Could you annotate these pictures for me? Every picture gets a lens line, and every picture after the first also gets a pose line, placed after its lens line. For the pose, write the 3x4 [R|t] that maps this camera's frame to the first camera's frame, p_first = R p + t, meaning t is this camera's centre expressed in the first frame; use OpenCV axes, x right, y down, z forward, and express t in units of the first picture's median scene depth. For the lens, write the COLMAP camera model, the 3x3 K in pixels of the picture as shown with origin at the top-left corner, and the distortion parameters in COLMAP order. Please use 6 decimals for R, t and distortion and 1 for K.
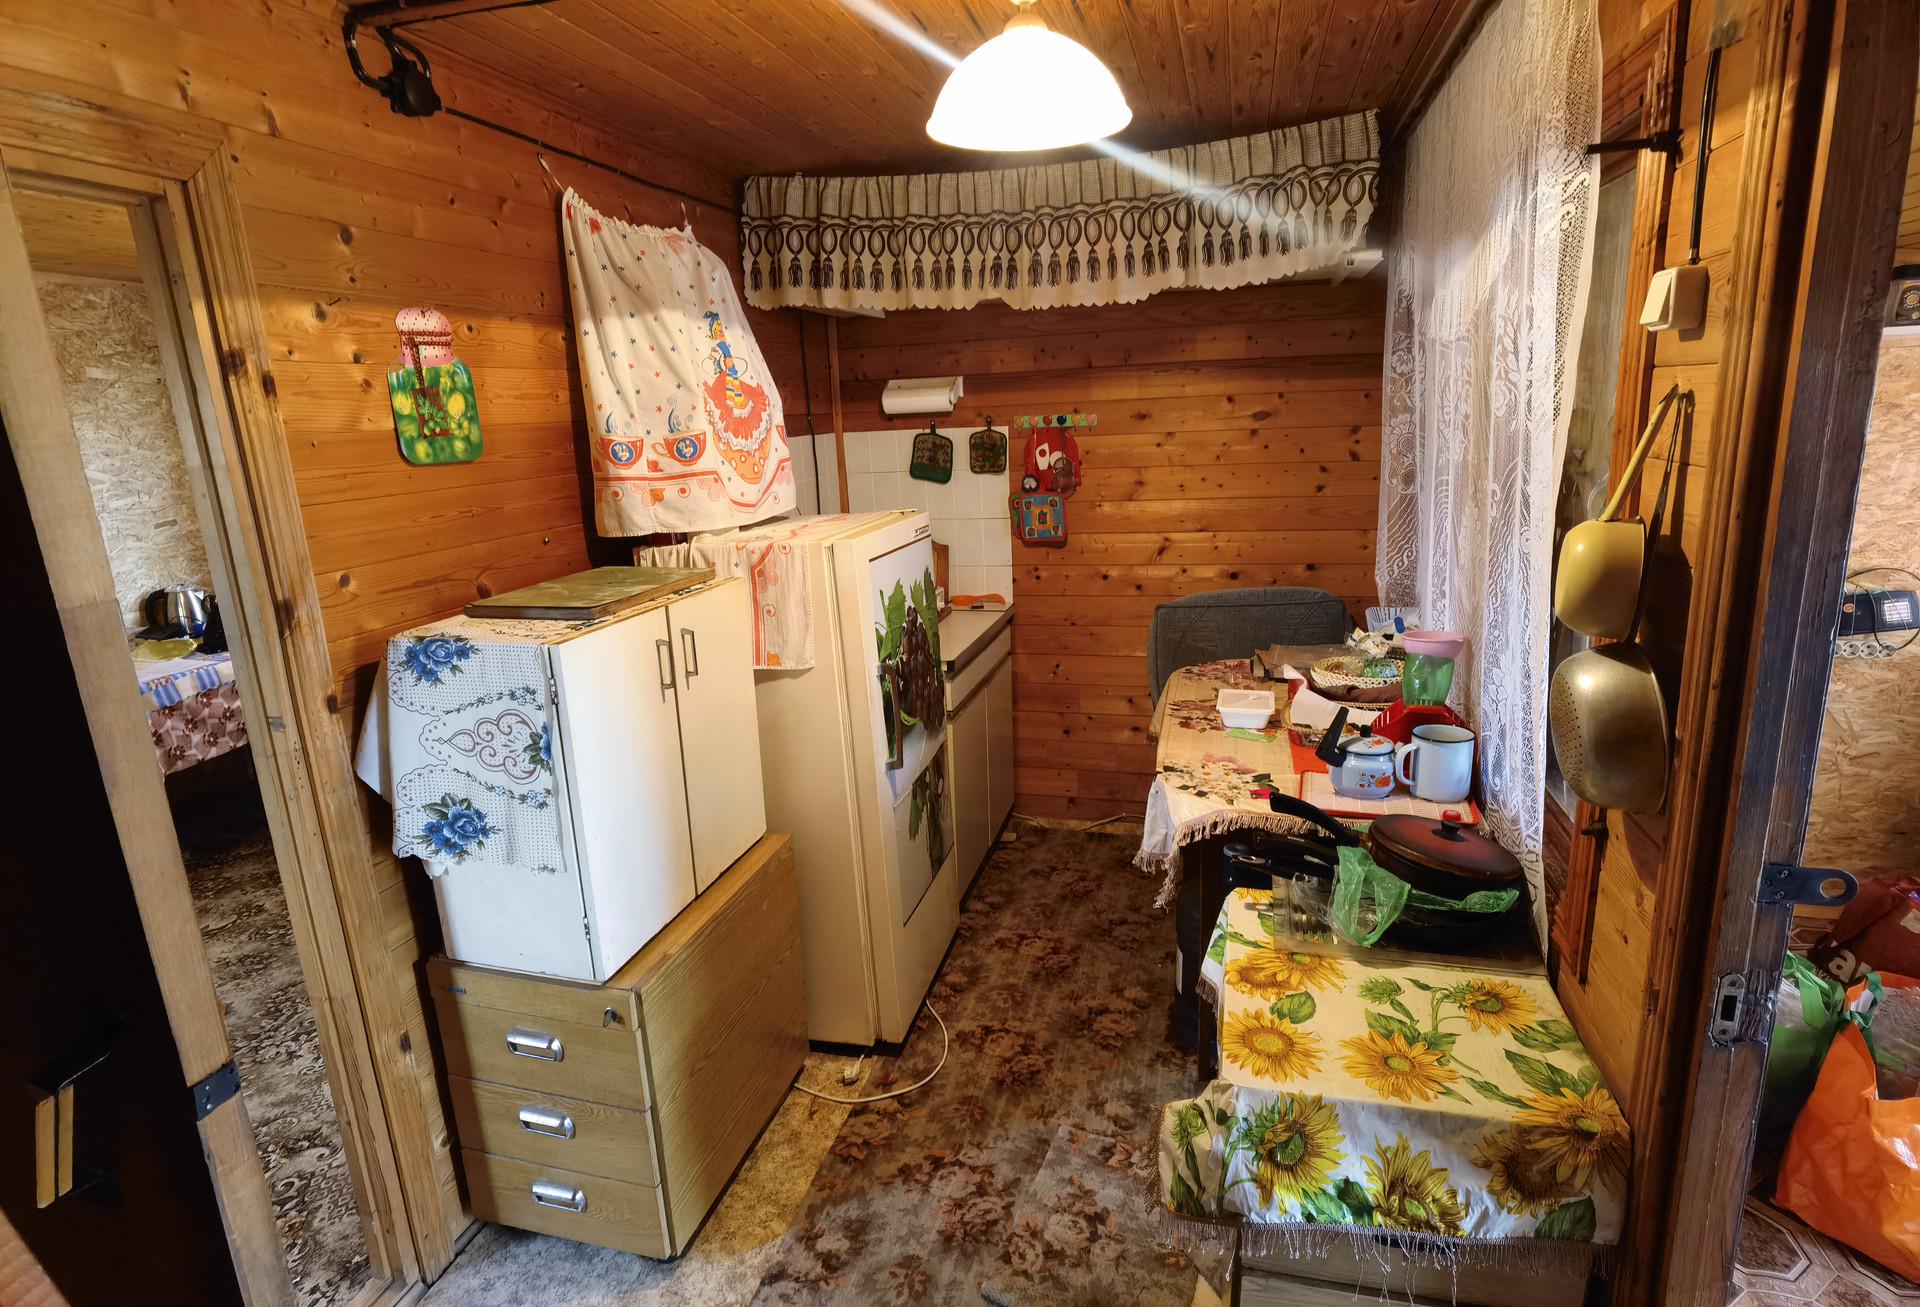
lens RADIAL K [[1009.0, 0, 960.0], [0, 1009.0, 653.5], [0, 0, 1]] dist [-0.062019, 0.020133]
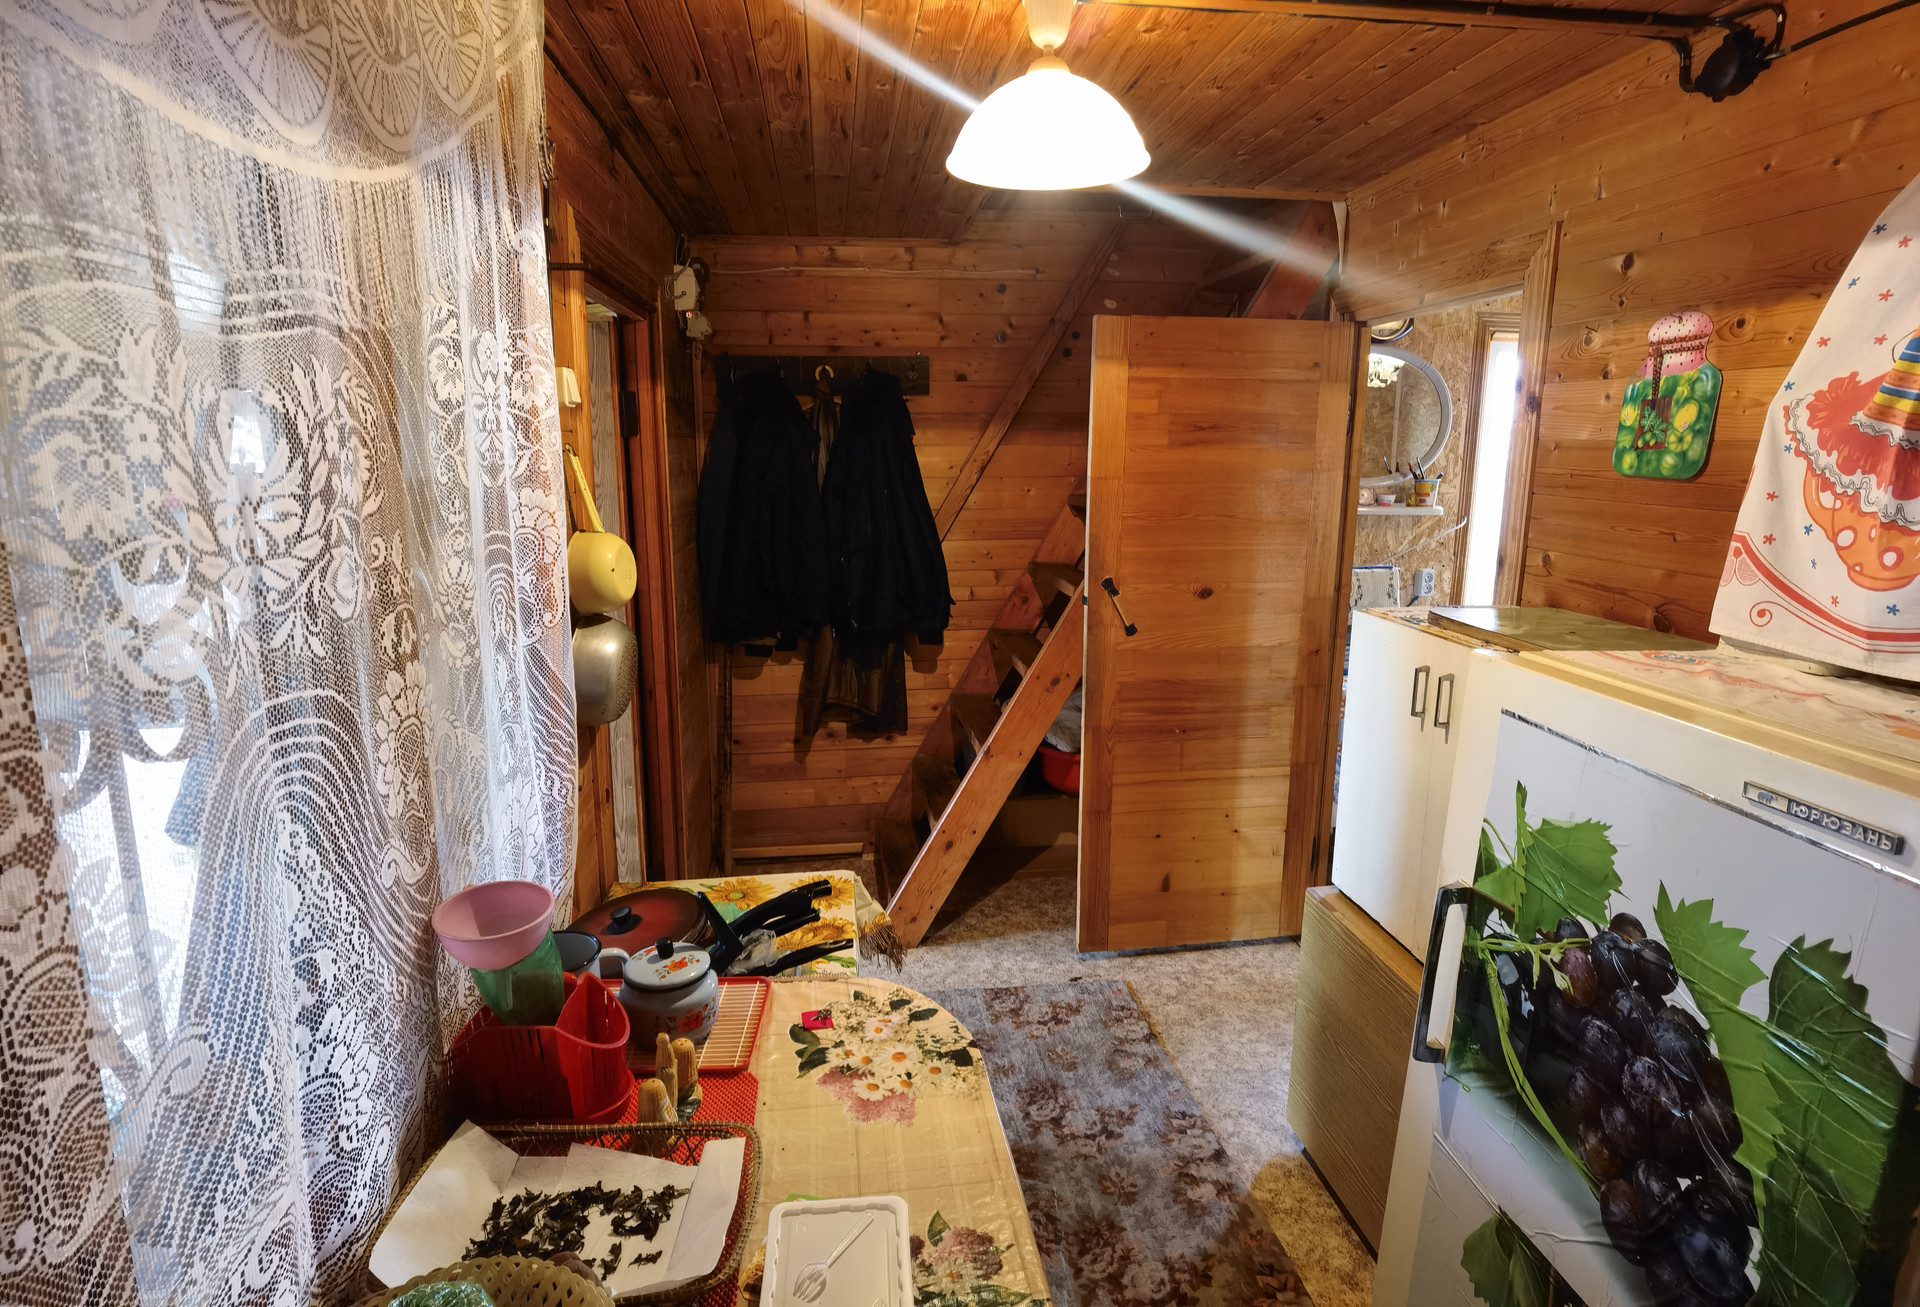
lens RADIAL K [[1009.0, 0, 960.0], [0, 1009.0, 653.5], [0, 0, 1]] dist [-0.062019, 0.020133]
pose [[-0.926468, 0.119069, -0.357042, 0.443967], [-0.048419, 0.903051, 0.426795, -0.401616], [0.373246, 0.412700, -0.830883, 1.574740]]
